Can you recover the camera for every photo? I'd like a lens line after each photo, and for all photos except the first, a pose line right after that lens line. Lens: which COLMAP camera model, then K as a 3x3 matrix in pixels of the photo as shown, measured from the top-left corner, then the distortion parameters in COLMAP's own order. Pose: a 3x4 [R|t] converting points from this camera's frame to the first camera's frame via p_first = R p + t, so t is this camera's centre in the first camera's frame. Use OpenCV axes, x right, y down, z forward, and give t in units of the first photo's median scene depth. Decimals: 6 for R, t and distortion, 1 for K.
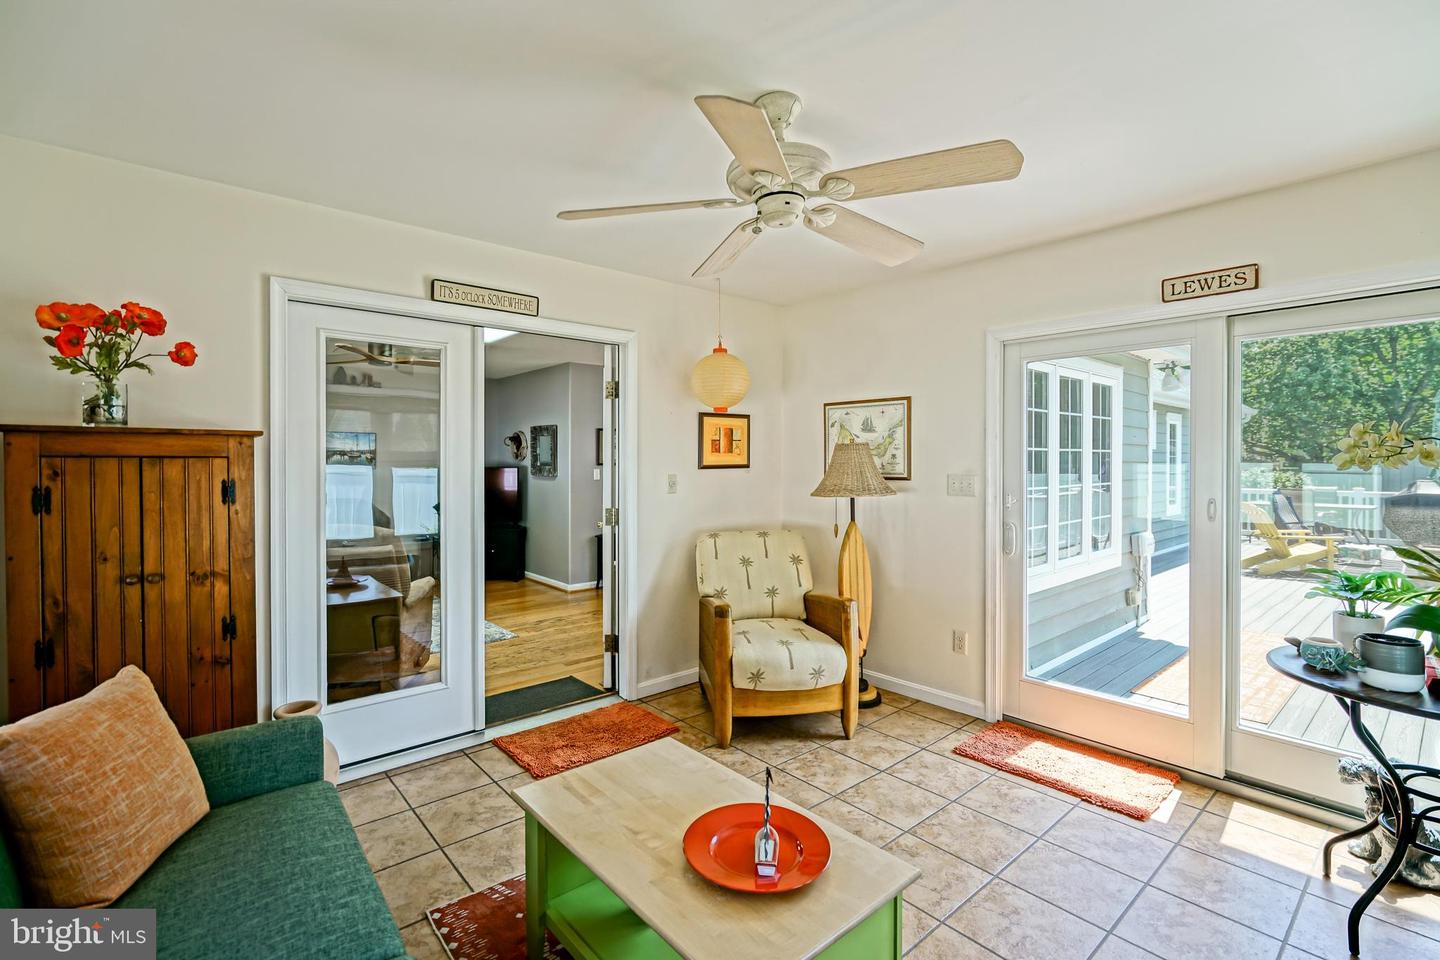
lens RADIAL K [[656.8, 0, 716.0], [0, 656.8, 468.6], [0, 0, 1]] dist [-0.005149, 0.002734]
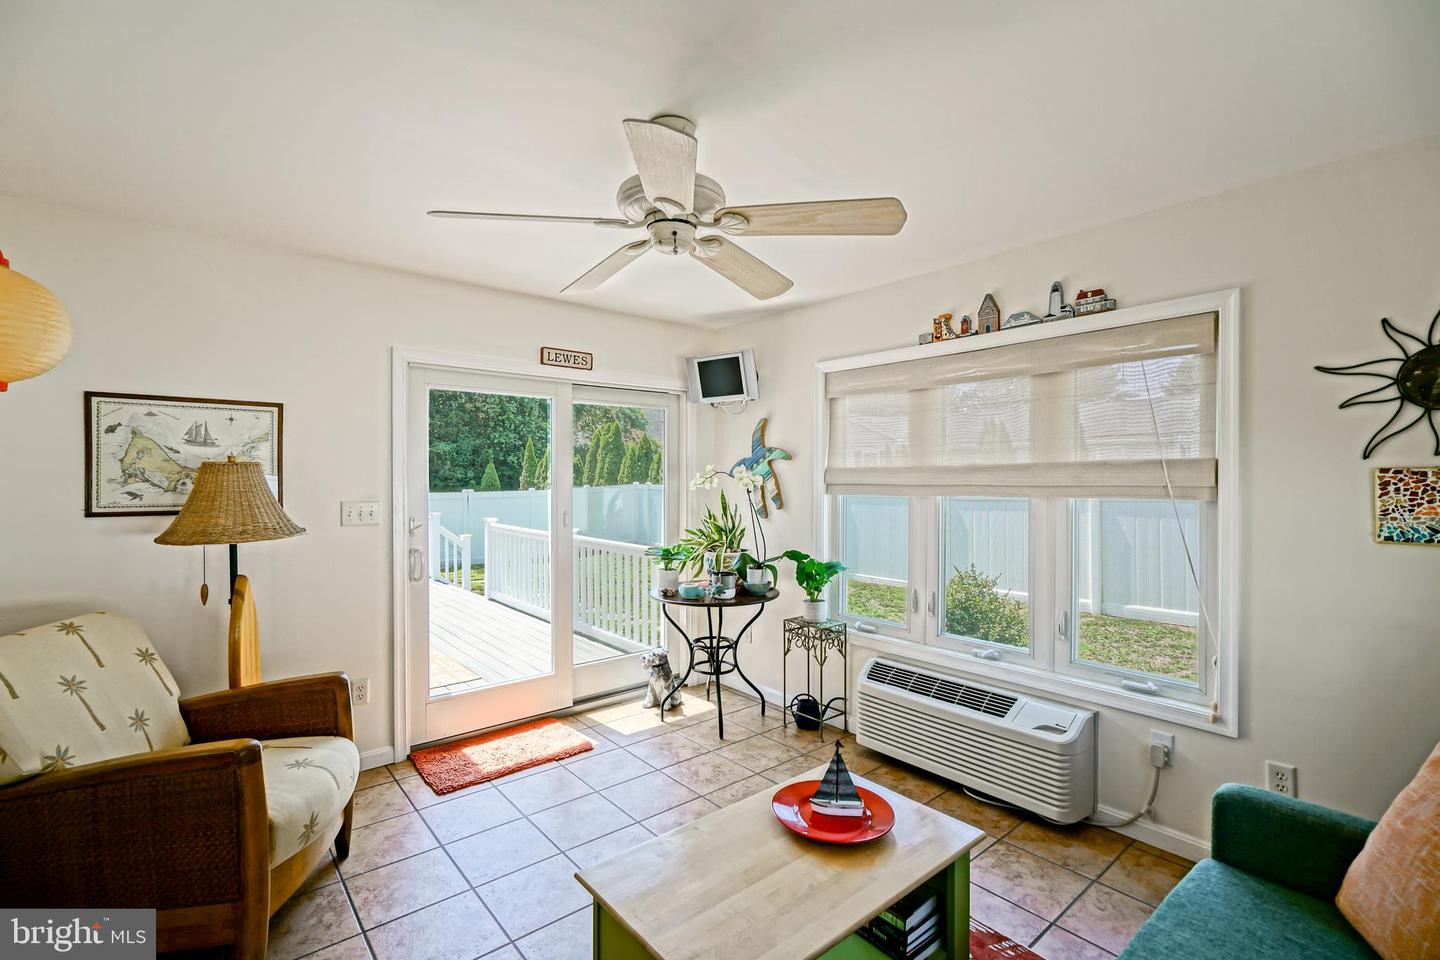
lens RADIAL K [[656.8, 0, 718.9], [0, 656.8, 476.2], [0, 0, 1]] dist [-0.005149, 0.002734]
pose [[0.008953, -0.004276, 0.999951, -0.589545], [0.007875, 0.999960, 0.004206, -0.029278], [-0.999929, 0.007837, 0.008986, 0.595780]]
